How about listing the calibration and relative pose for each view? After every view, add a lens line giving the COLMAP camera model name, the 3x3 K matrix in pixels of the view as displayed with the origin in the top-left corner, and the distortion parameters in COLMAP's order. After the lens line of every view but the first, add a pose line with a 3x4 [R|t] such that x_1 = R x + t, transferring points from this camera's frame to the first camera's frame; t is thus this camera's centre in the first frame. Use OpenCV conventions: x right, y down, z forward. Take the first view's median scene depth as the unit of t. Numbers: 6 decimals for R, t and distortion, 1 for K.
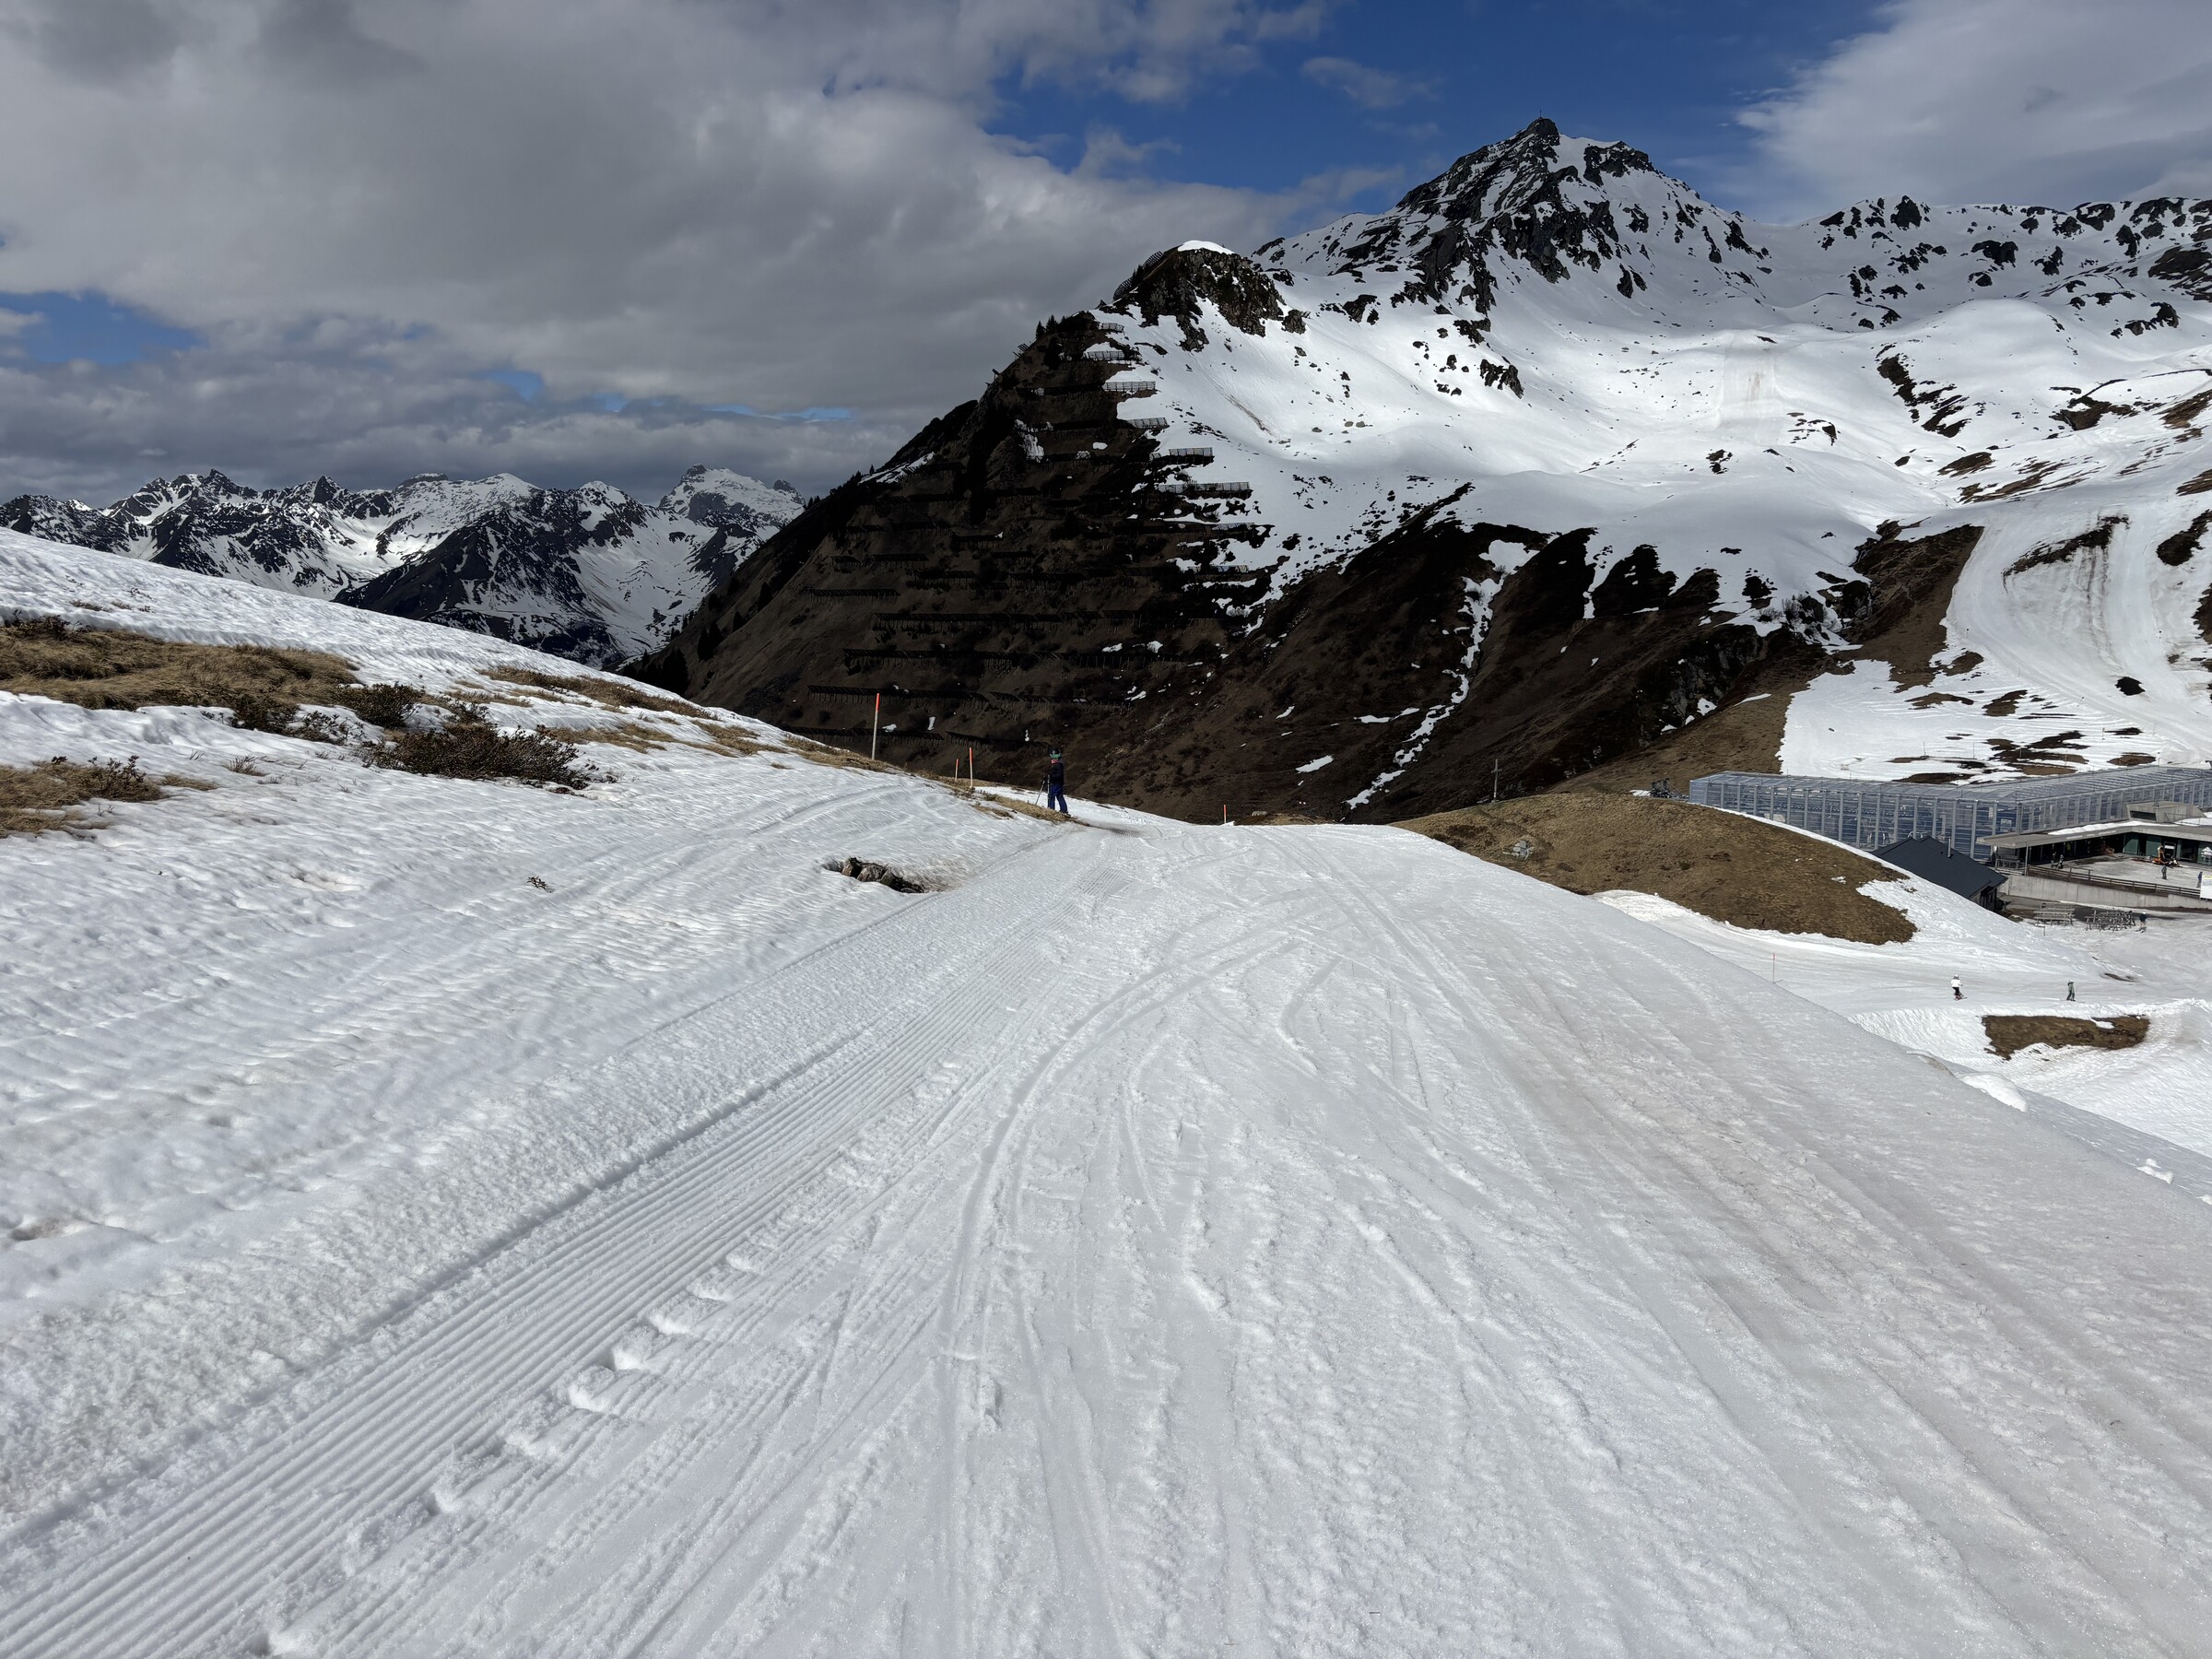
lens RADIAL K [[1792.3, 0, 1069.2], [0, 1792.3, 822.0], [0, 0, 1]] dist [0.139187, -0.139122]
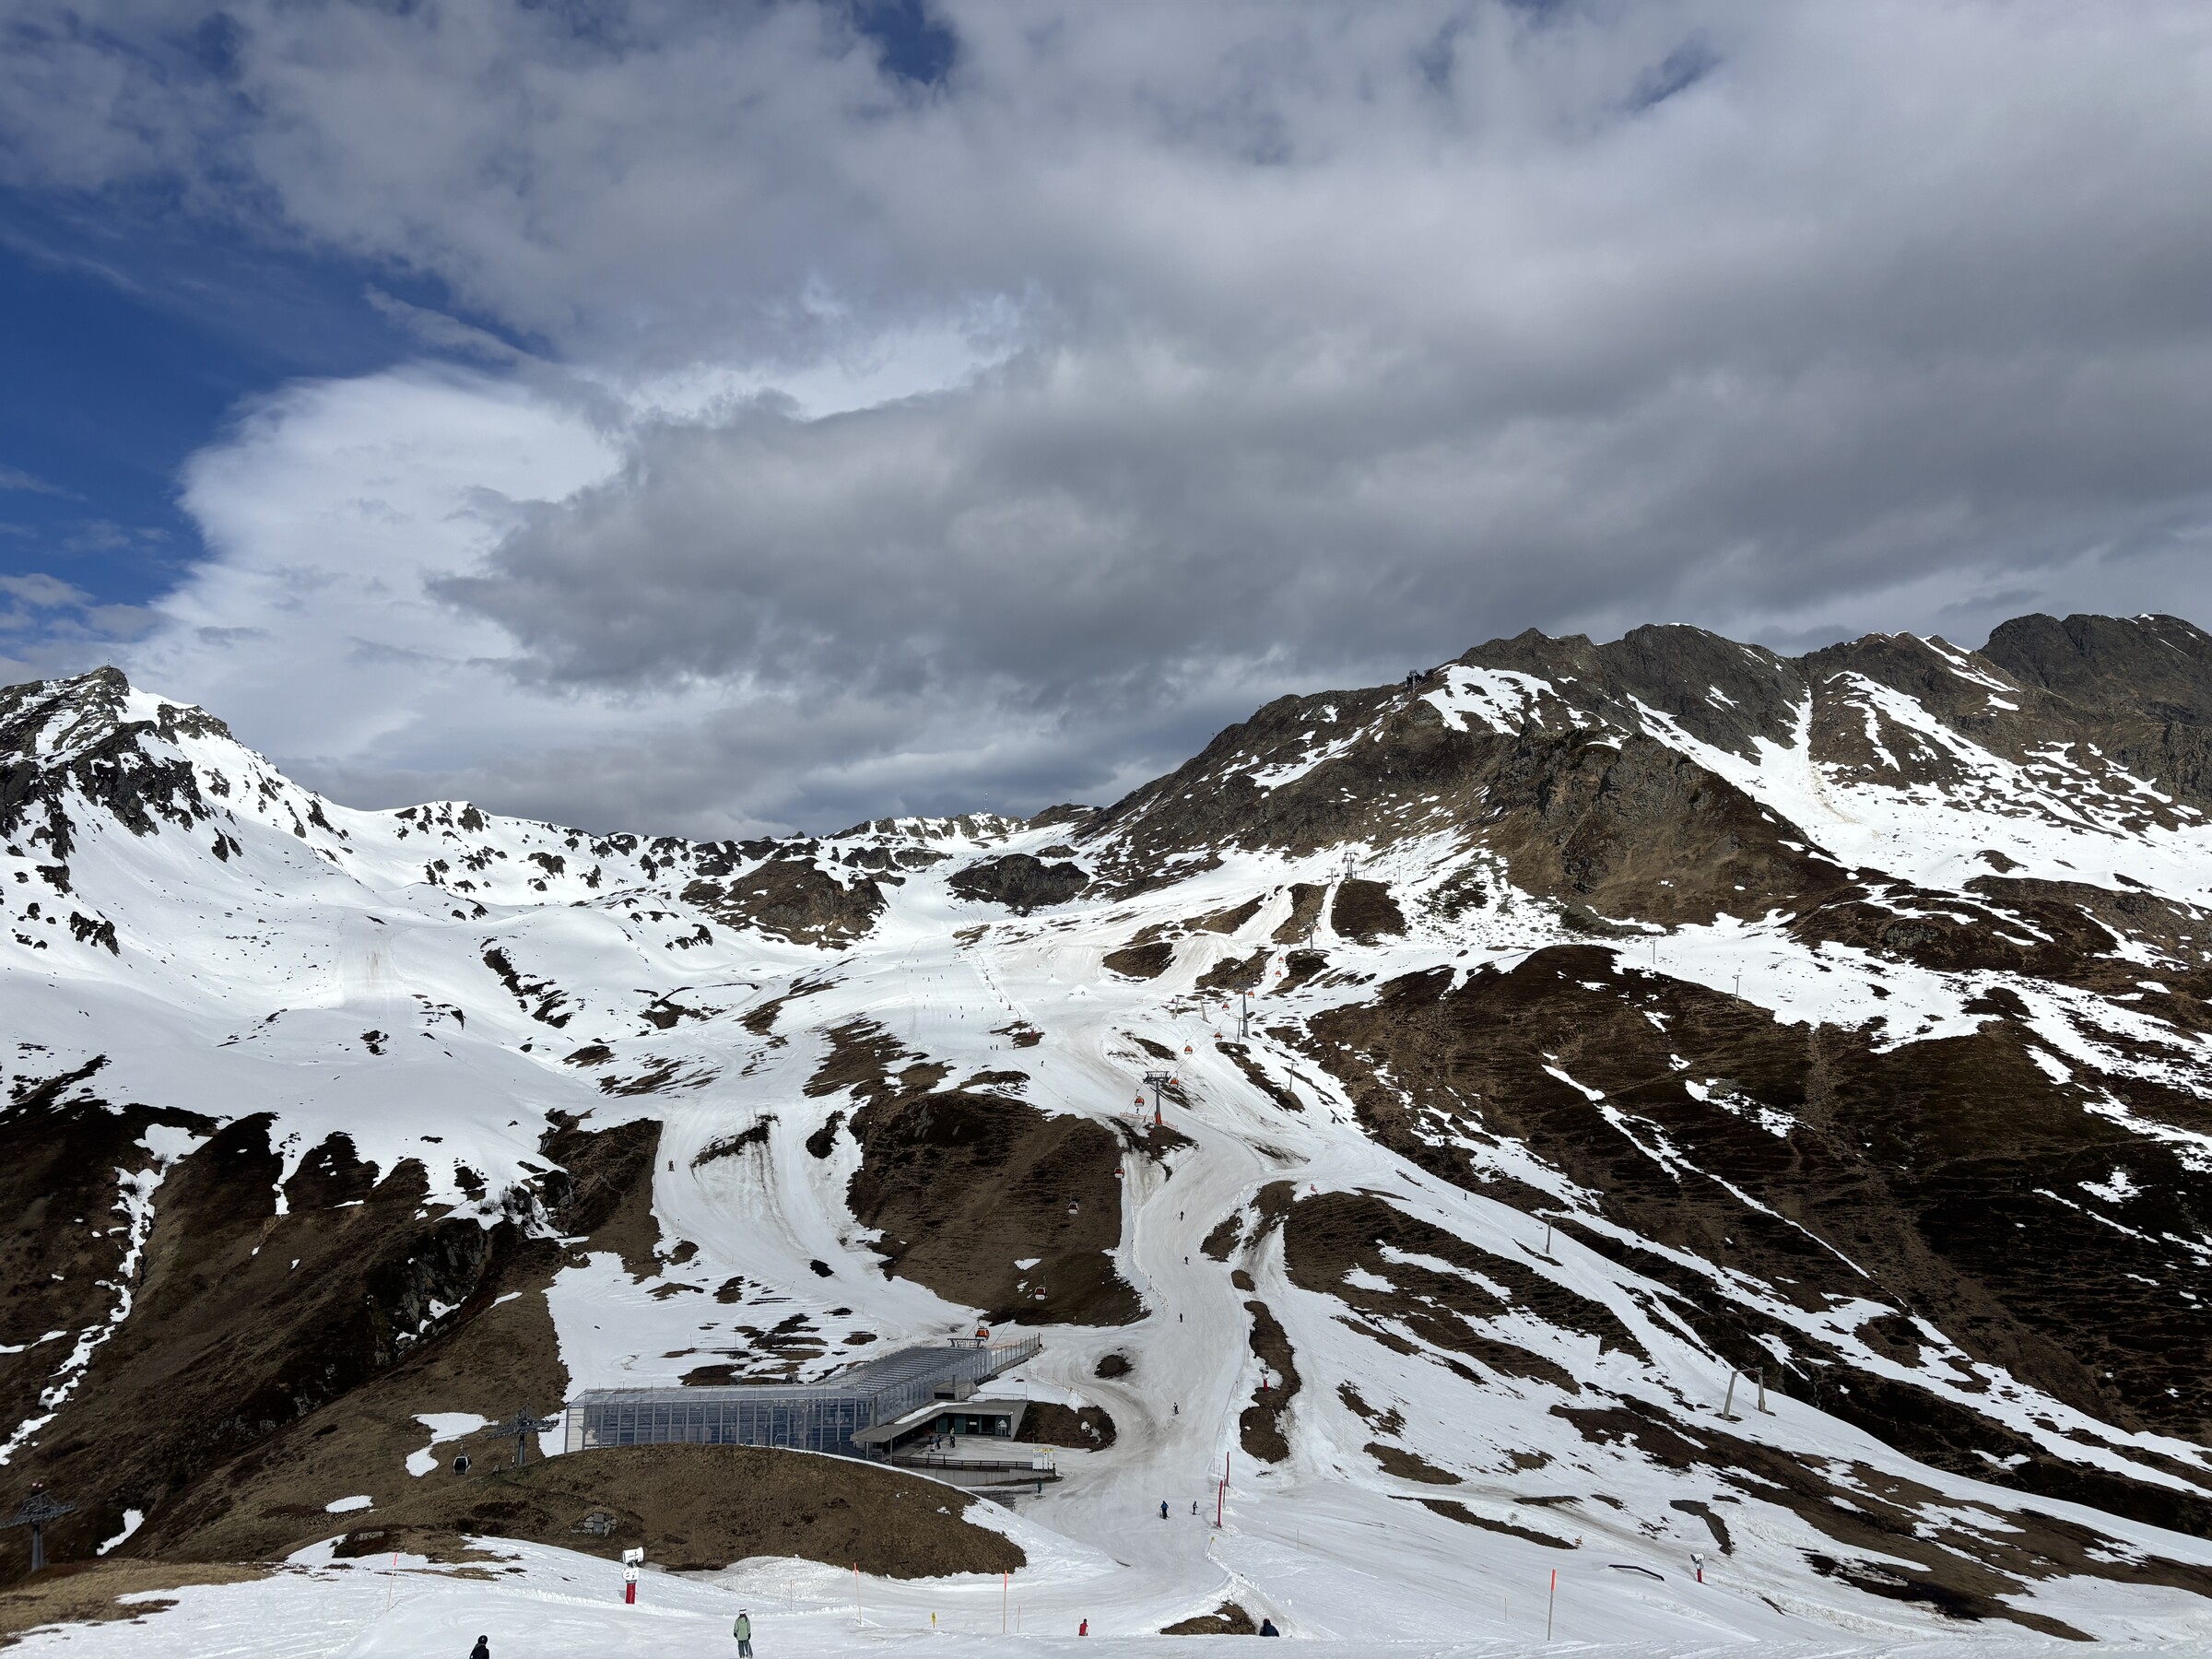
lens RADIAL K [[1792.3, 0, 1069.2], [0, 1792.3, 822.0], [0, 0, 1]] dist [0.139187, -0.139122]
pose [[0.663735, 0.128897, 0.736778, -0.141059], [0.090095, 0.964090, -0.249828, -0.032471], [-0.742522, 0.232199, 0.628287, 0.073134]]
